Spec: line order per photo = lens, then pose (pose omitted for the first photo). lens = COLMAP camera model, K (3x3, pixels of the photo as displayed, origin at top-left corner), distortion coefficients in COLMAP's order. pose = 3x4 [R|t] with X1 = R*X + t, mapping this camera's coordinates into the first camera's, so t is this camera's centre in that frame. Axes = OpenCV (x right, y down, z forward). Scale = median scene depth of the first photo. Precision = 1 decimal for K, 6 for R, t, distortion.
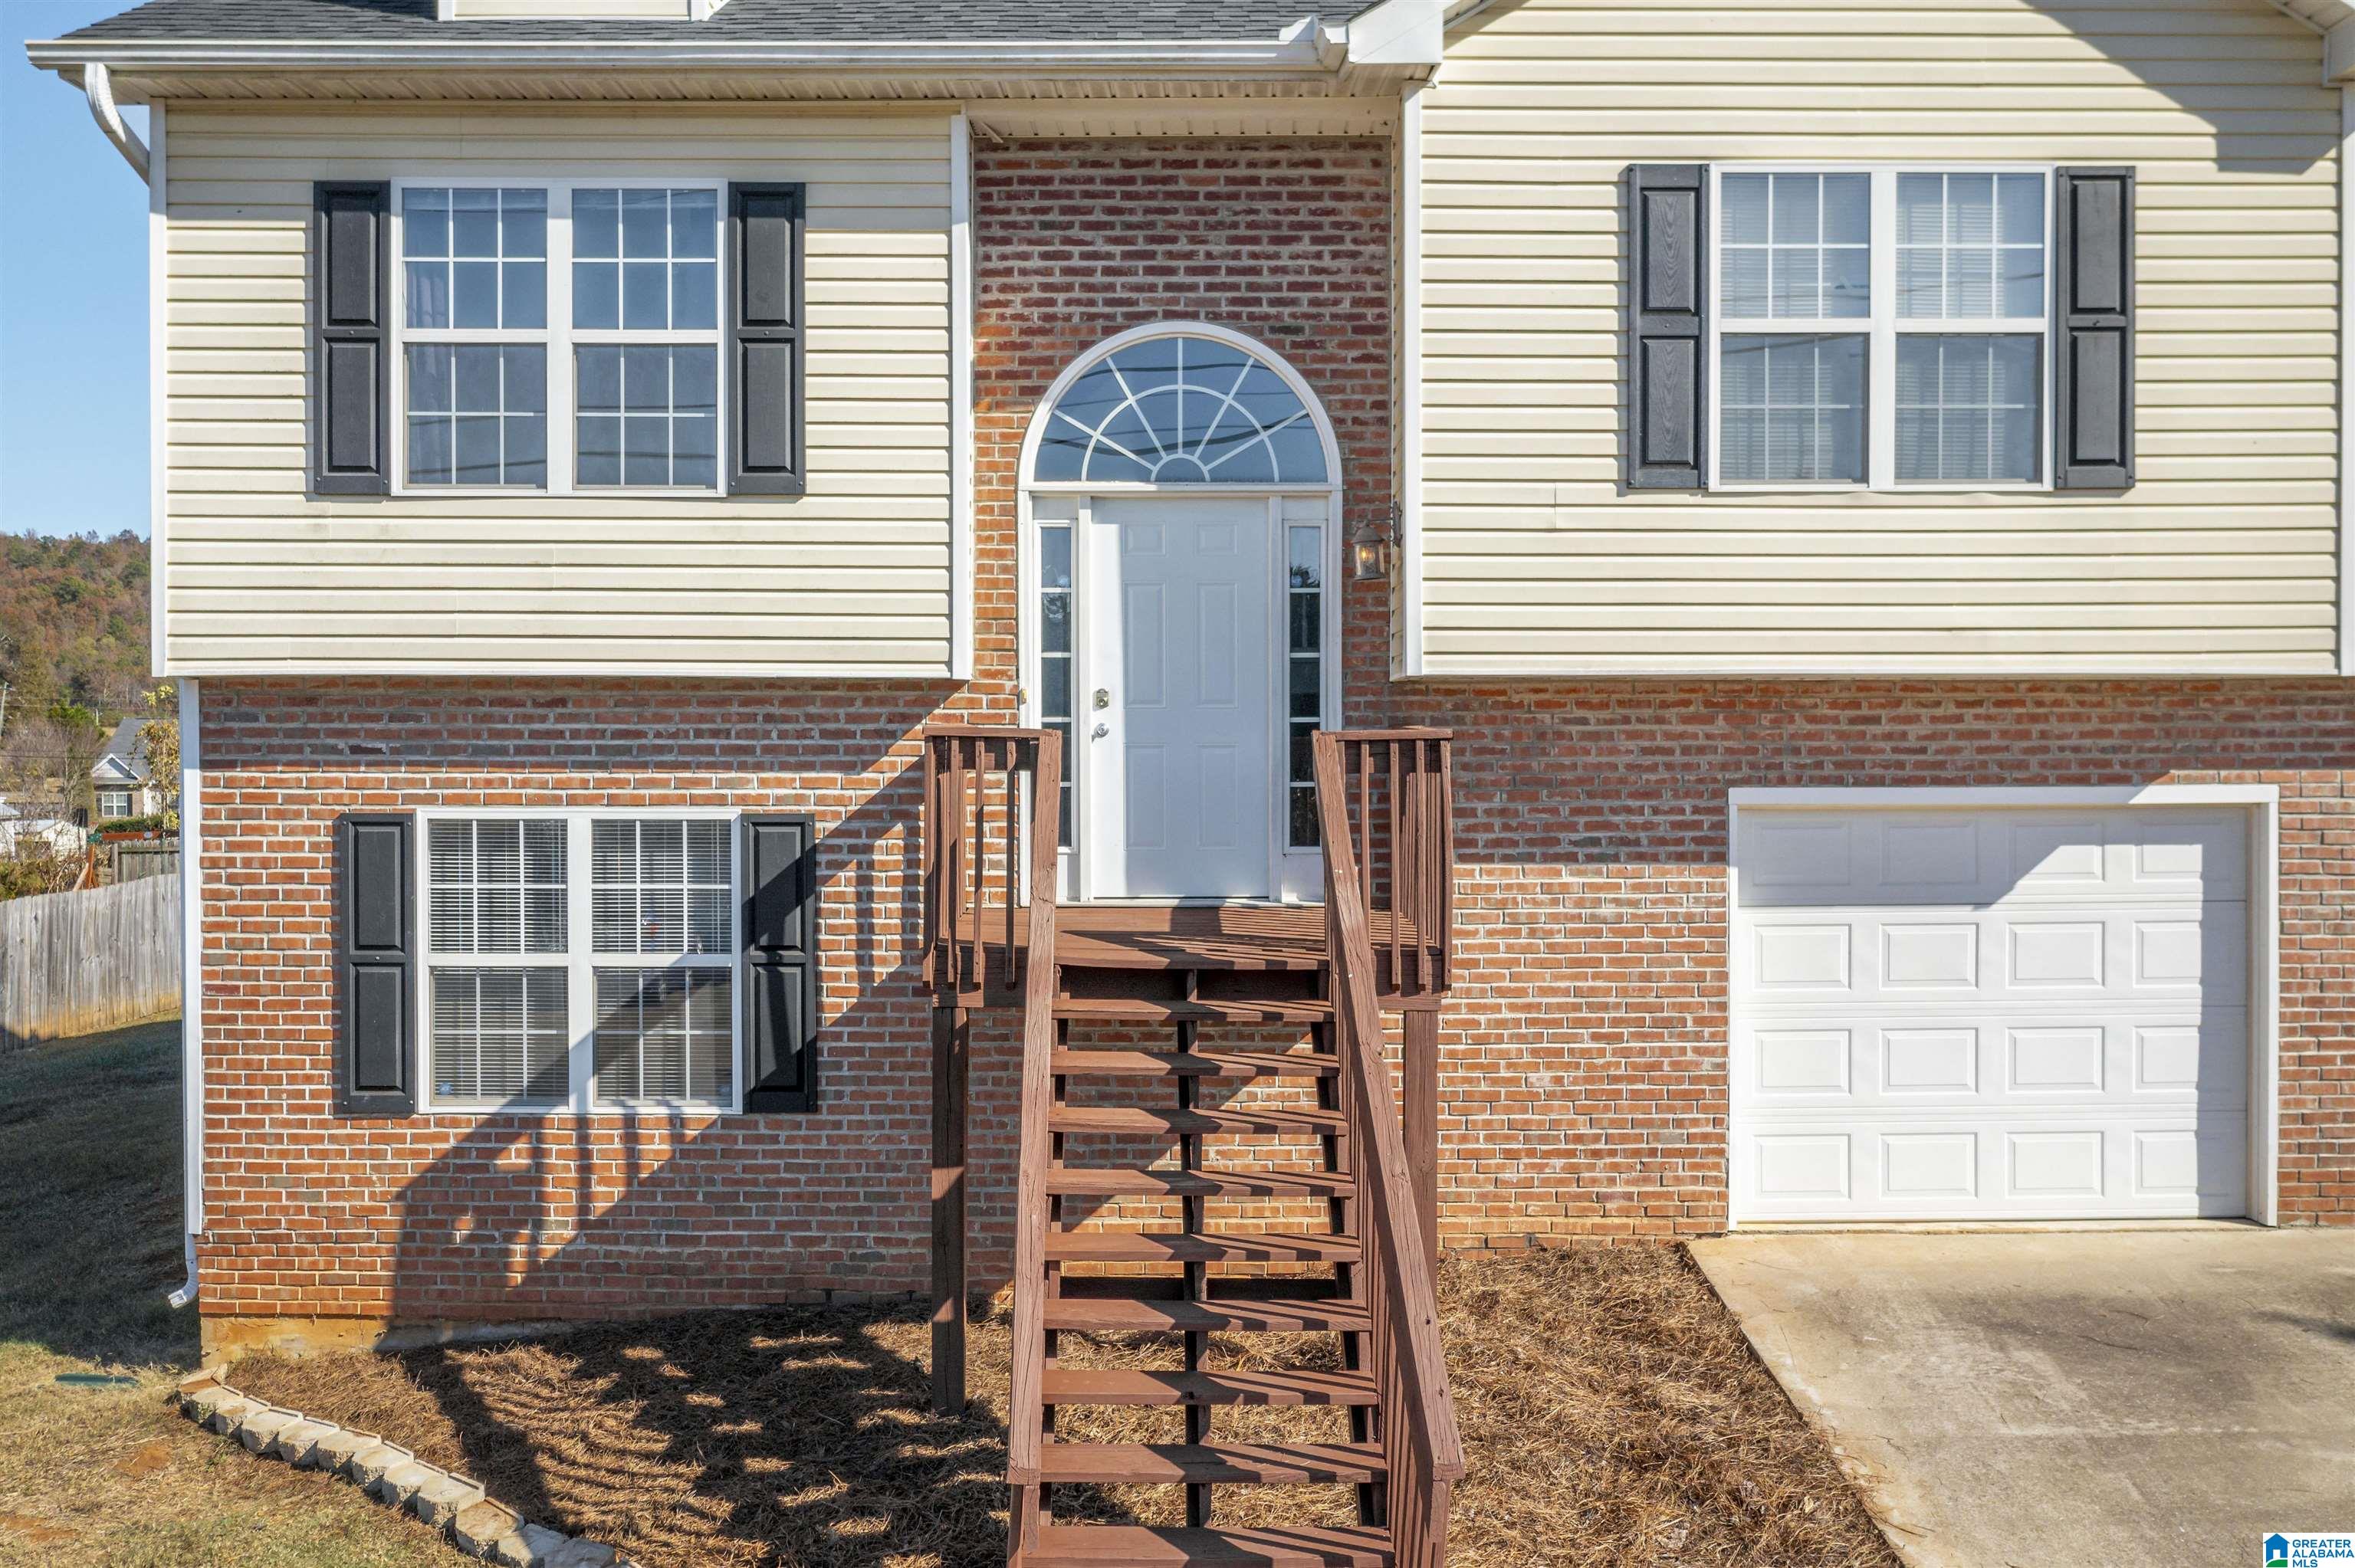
lens RADIAL K [[1871.2, 0, 1247.4], [0, 1871.2, 796.8], [0, 0, 1]] dist [-0.000261, 0.000227]
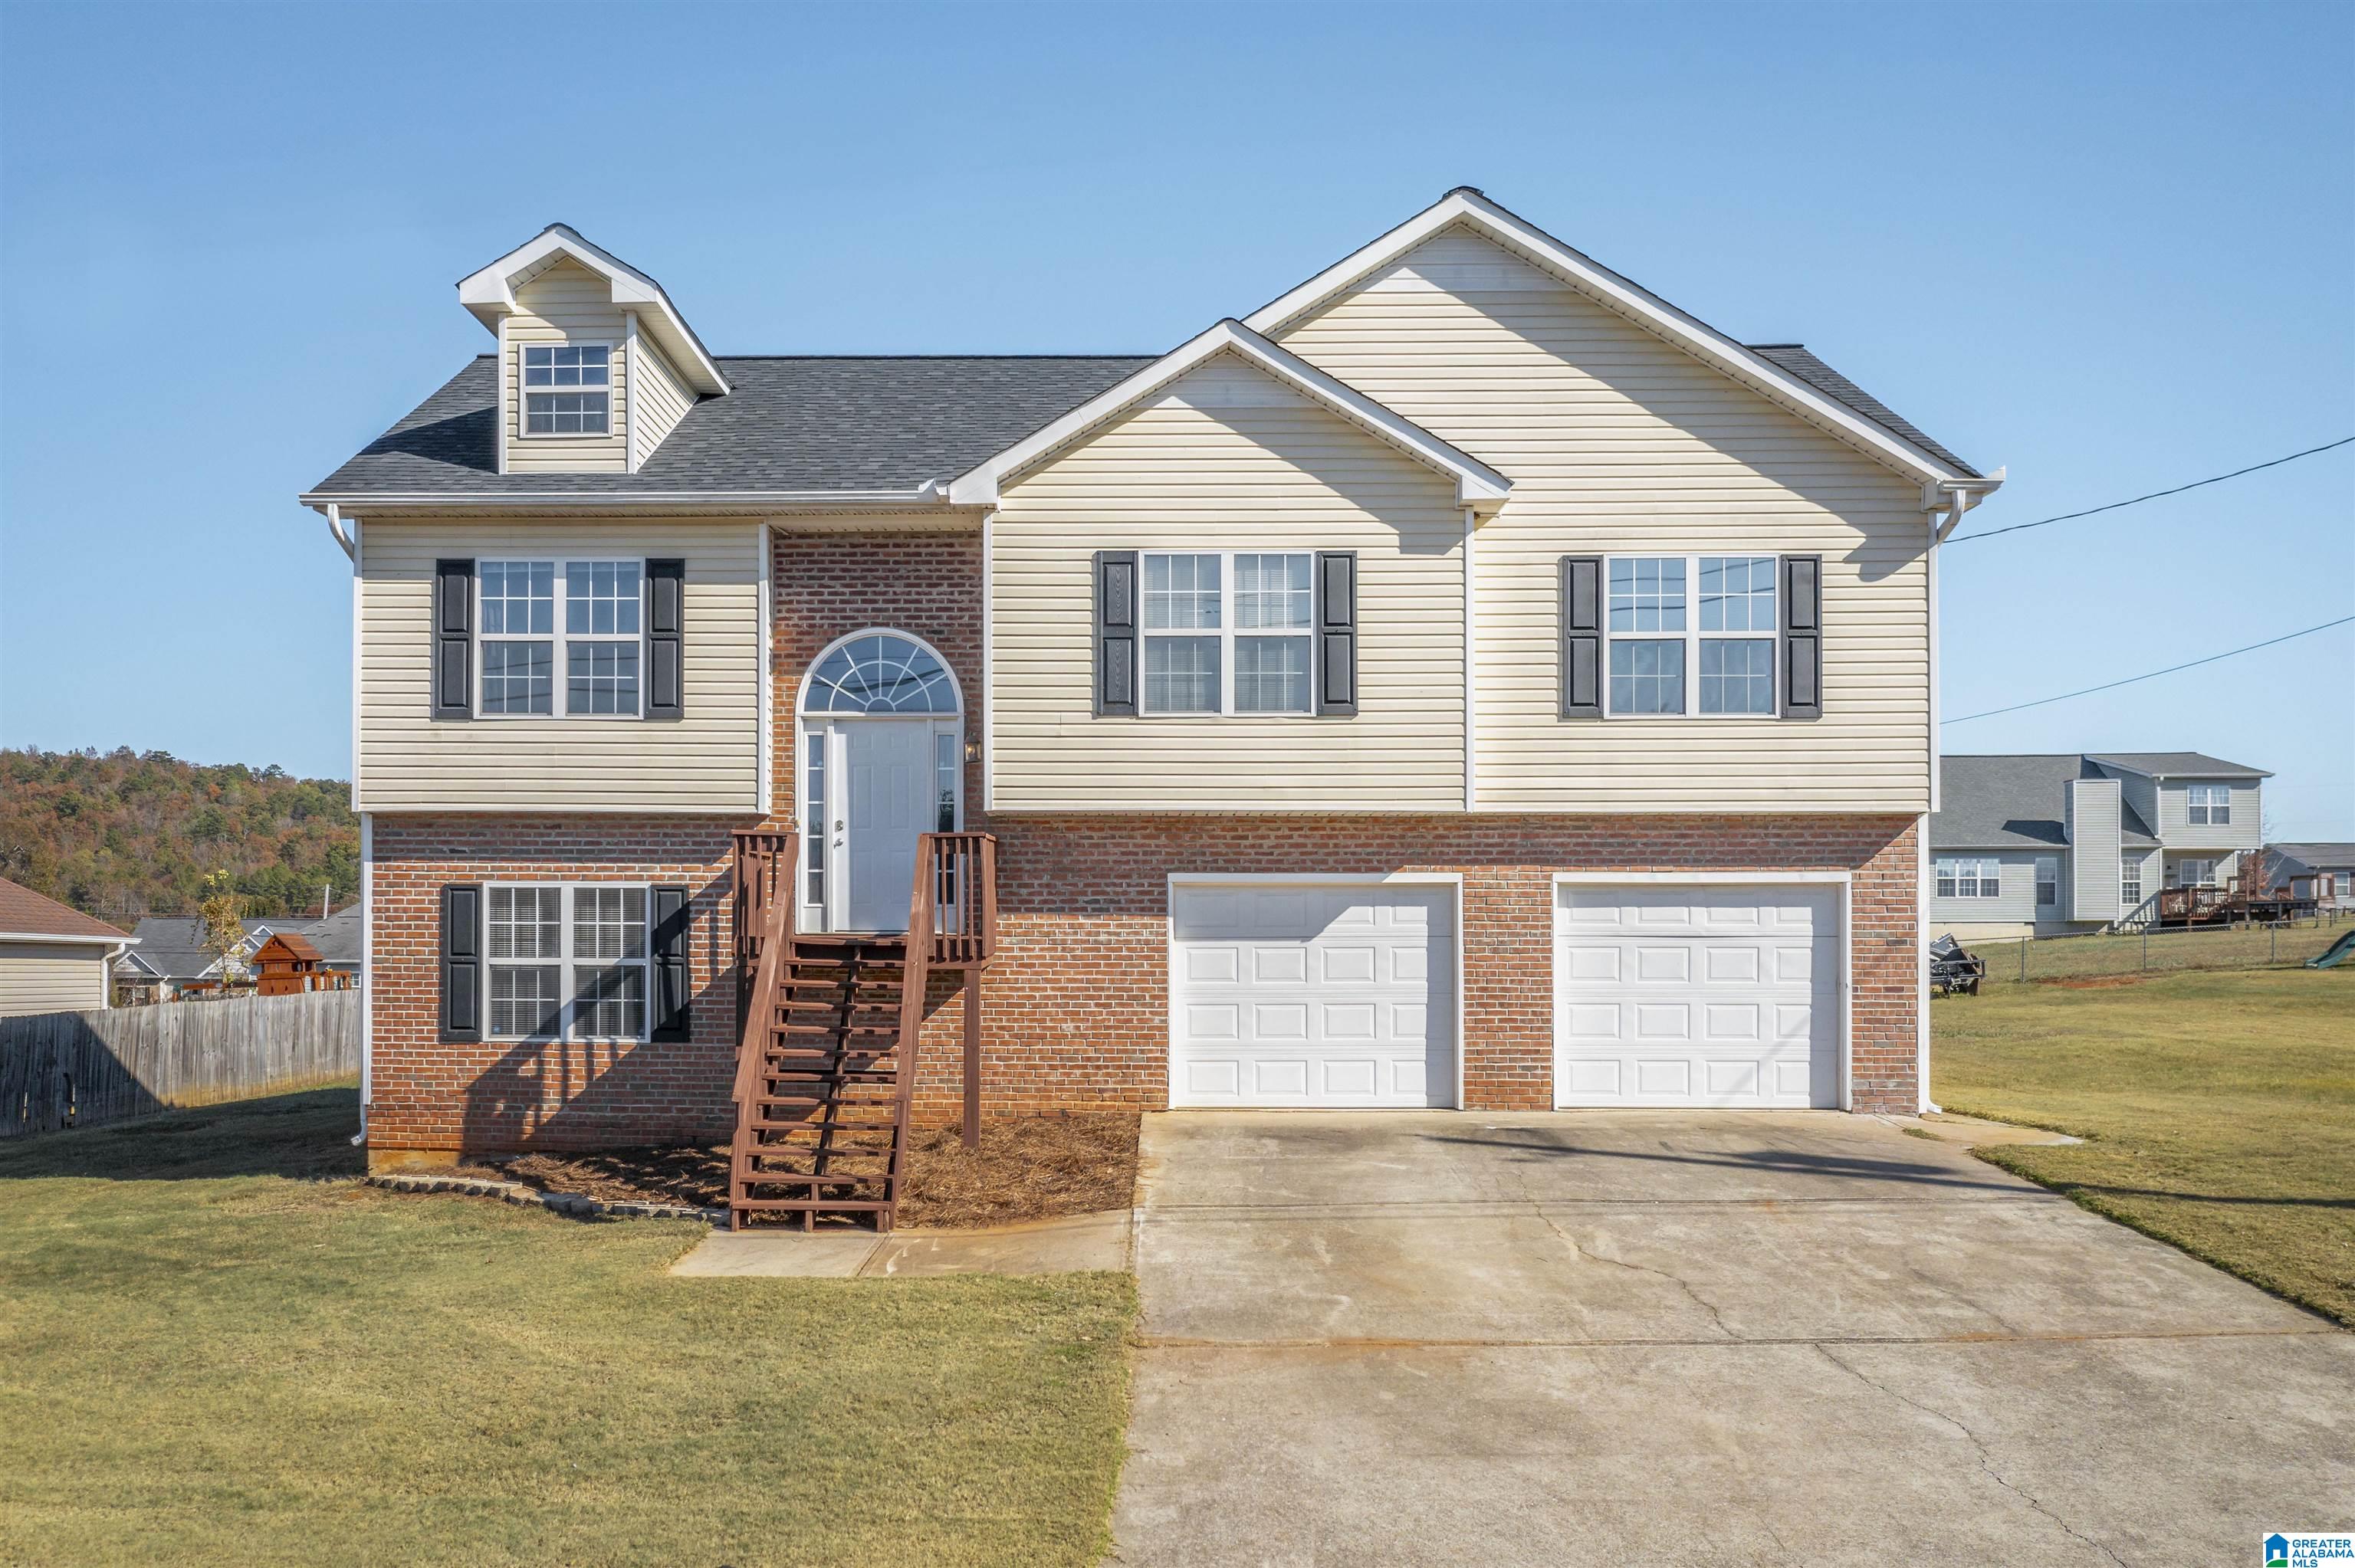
lens RADIAL K [[1871.2, 0, 1140.4], [0, 1871.2, 995.7], [0, 0, 1]] dist [-0.000261, 0.000227]
pose [[0.999225, 0.005391, -0.038999, 0.304618], [-0.005746, 0.999943, -0.008992, 0.136403], [0.038948, 0.009209, 0.999199, -0.889740]]
